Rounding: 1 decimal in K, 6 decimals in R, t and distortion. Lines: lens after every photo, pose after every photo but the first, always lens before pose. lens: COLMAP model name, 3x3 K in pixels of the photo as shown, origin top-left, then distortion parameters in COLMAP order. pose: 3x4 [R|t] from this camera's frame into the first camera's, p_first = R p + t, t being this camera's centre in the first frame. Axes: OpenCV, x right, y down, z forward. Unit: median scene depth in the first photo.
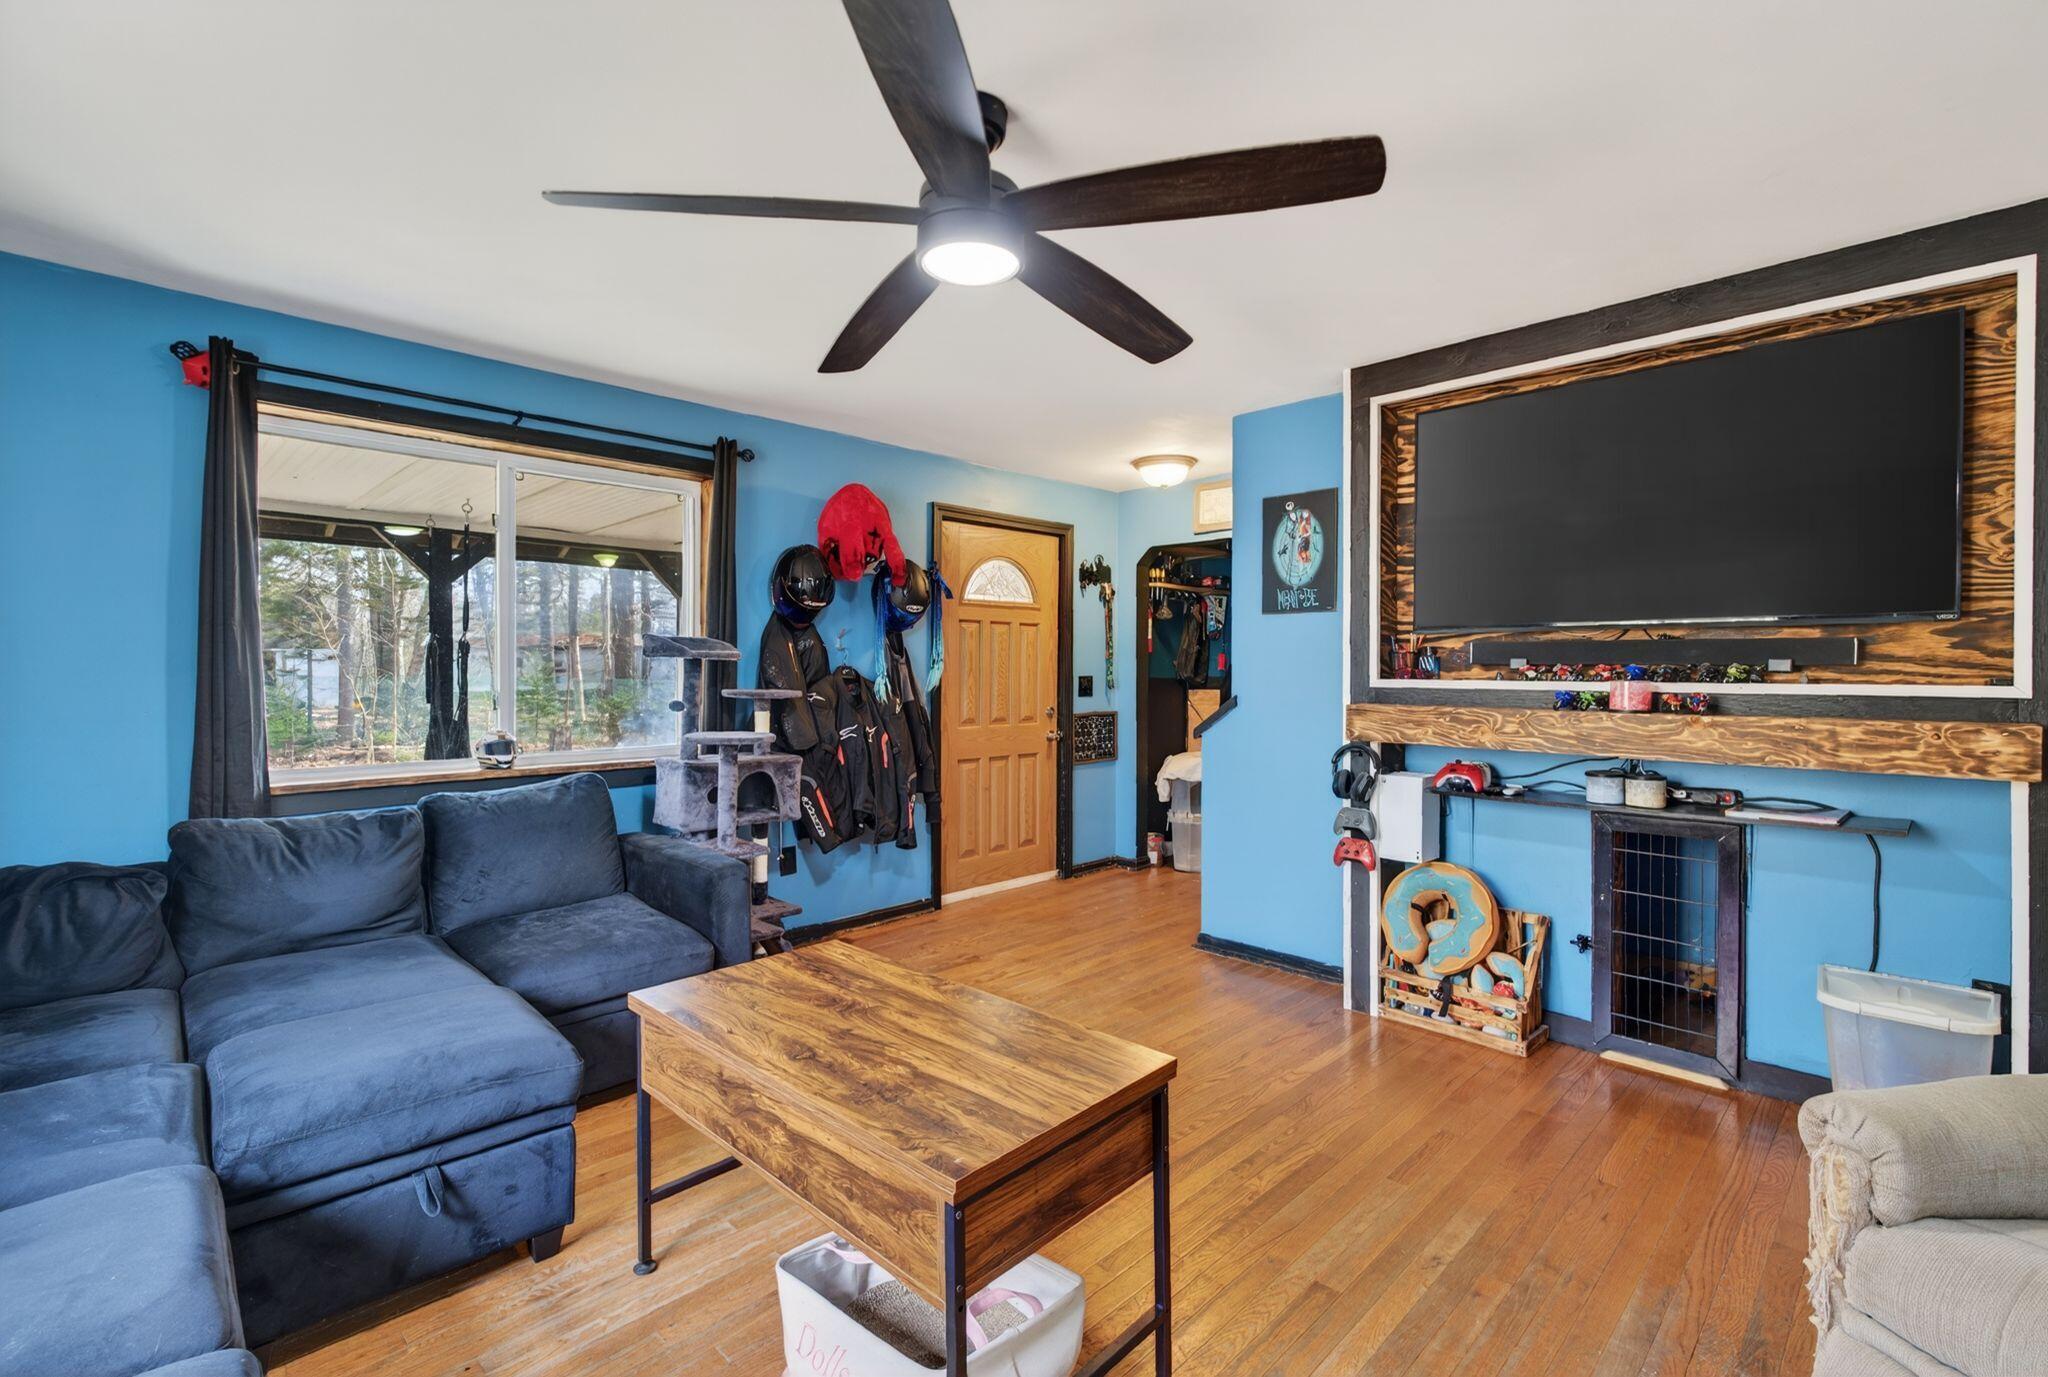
lens RADIAL K [[918.0, 0, 1032.2], [0, 918.0, 668.5], [0, 0, 1]] dist [0.001612, 0.000140]
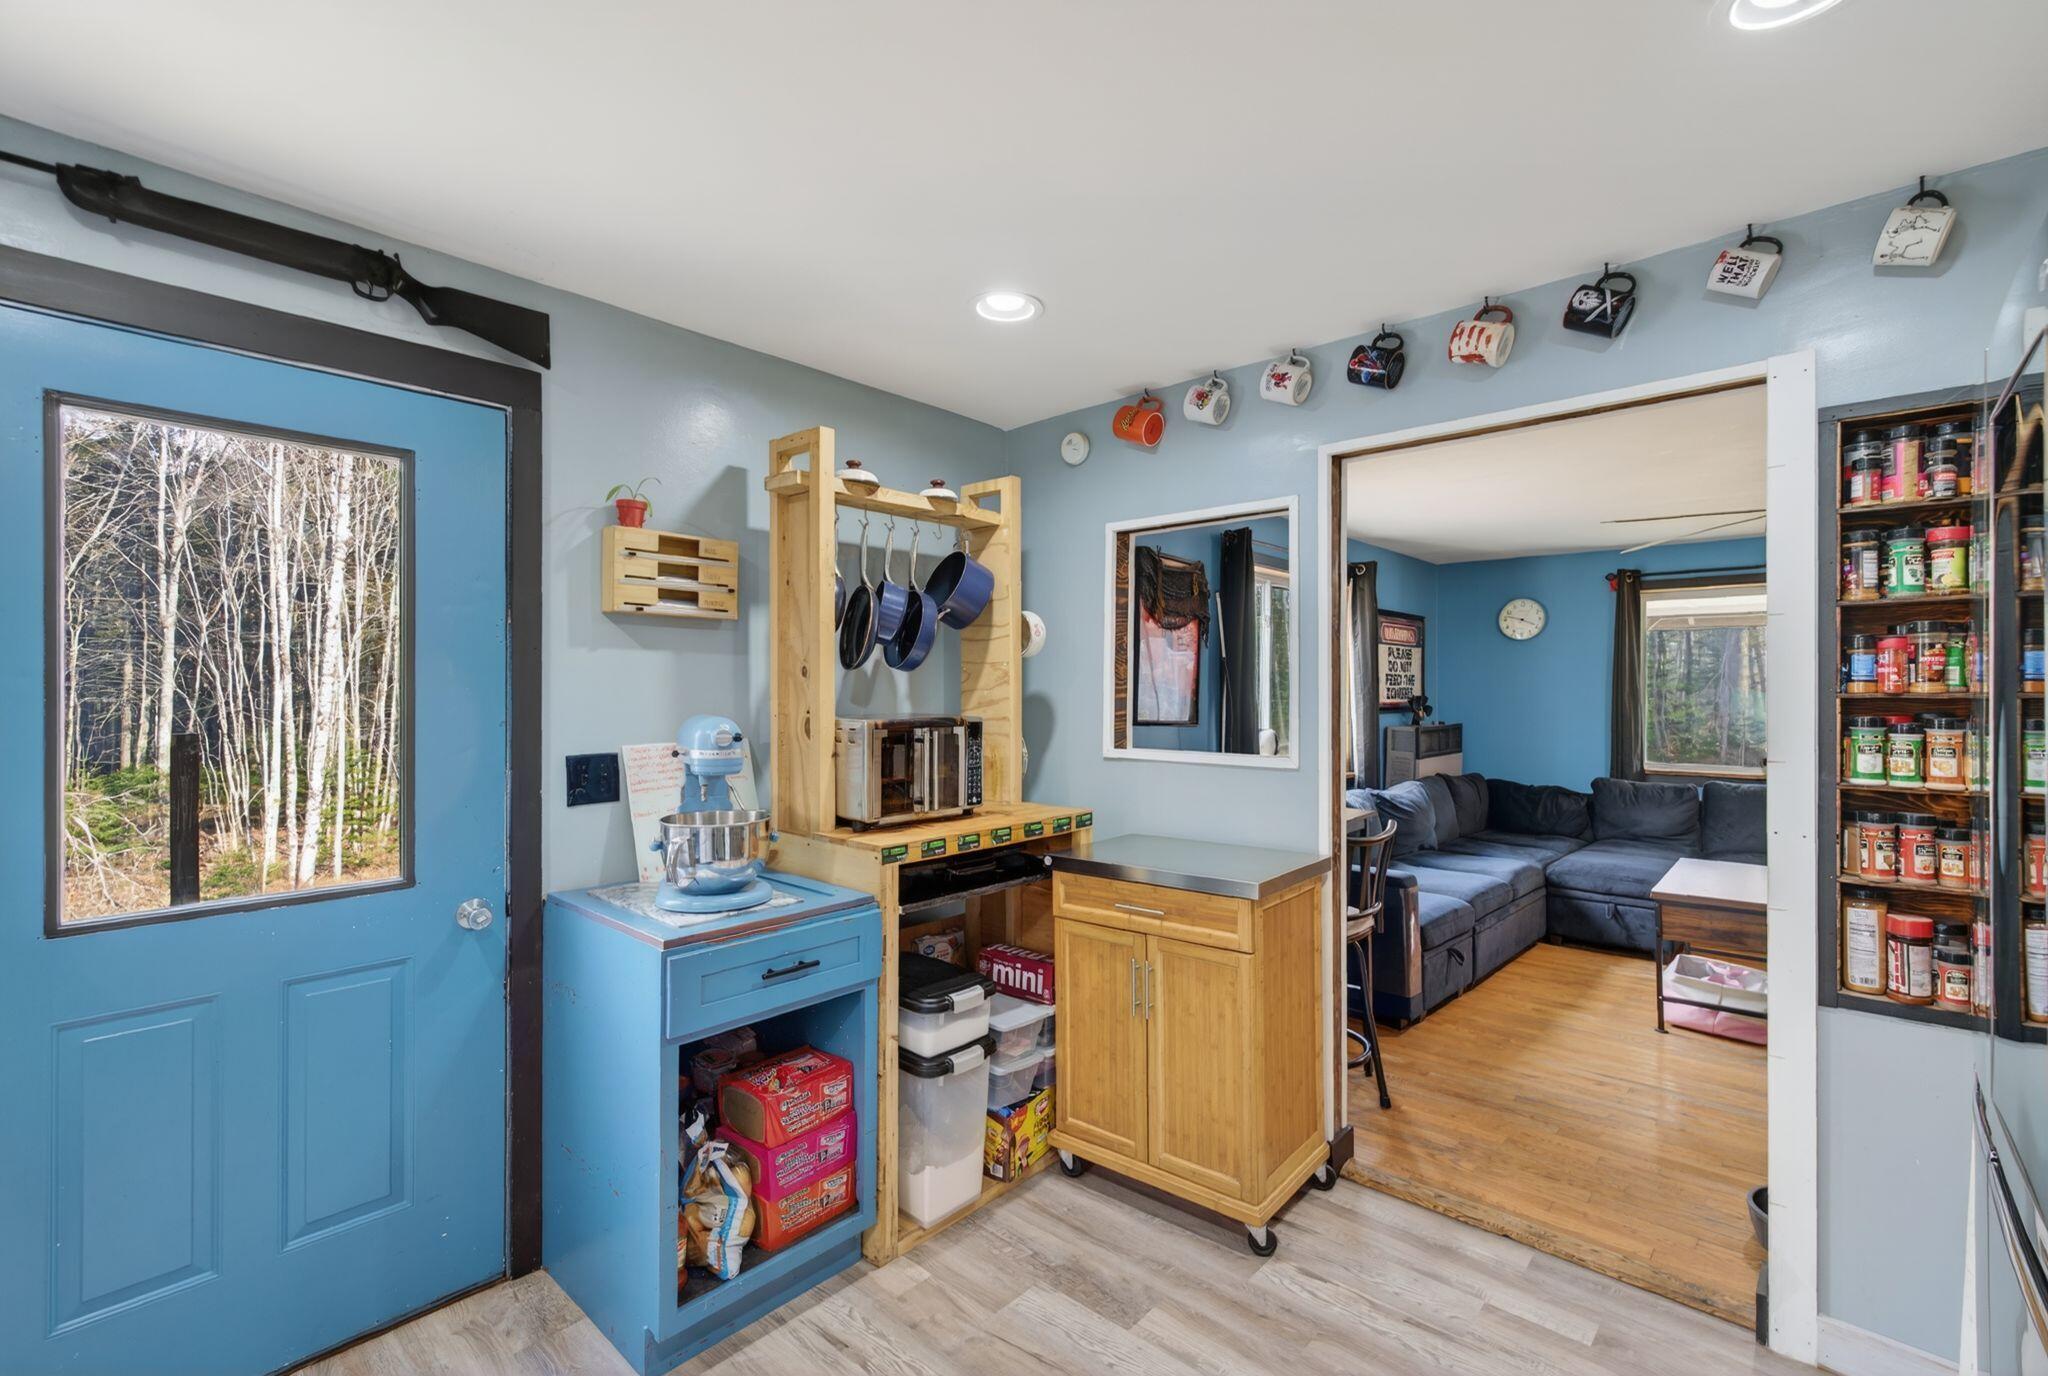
lens RADIAL K [[906.3, 0, 1015.3], [0, 906.3, 698.3], [0, 0, 1]] dist [0.001515, 0.000236]
pose [[0.027616, 0.004411, -0.999609, 1.318152], [-0.003736, 0.999984, 0.004309, -0.044374], [0.999612, 0.003616, 0.027632, -0.558233]]
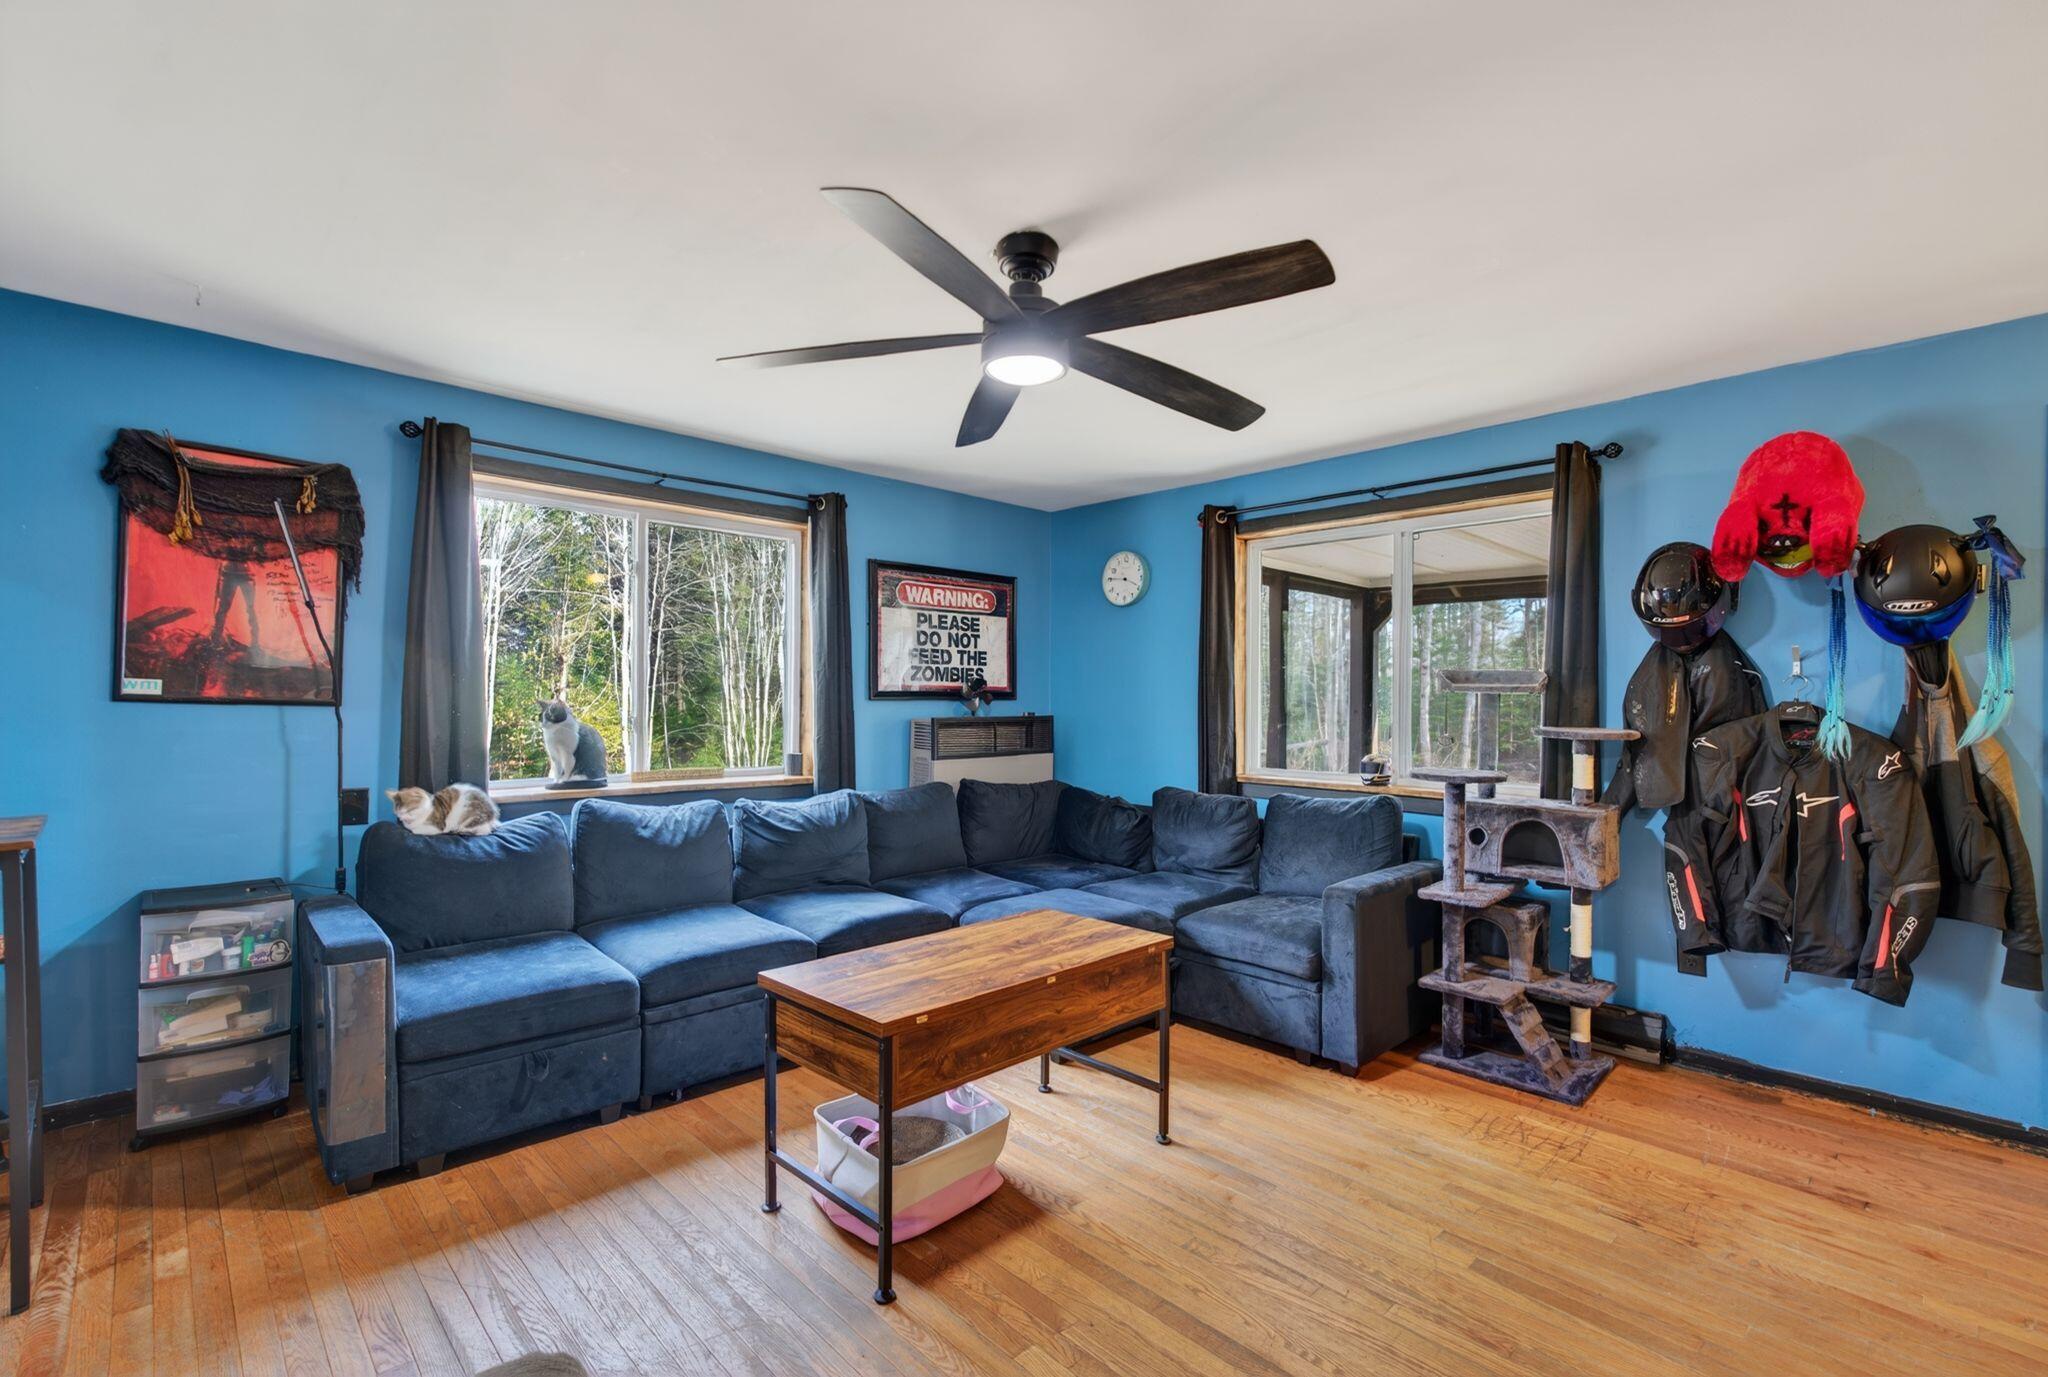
lens RADIAL K [[906.3, 0, 1015.3], [0, 906.3, 698.8], [0, 0, 1]] dist [0.001515, 0.000236]
pose [[-0.035320, -0.001870, -0.999374, 0.783742], [-0.006838, 0.999975, -0.001629, 0.000149], [0.999353, 0.006776, -0.035332, 0.710757]]
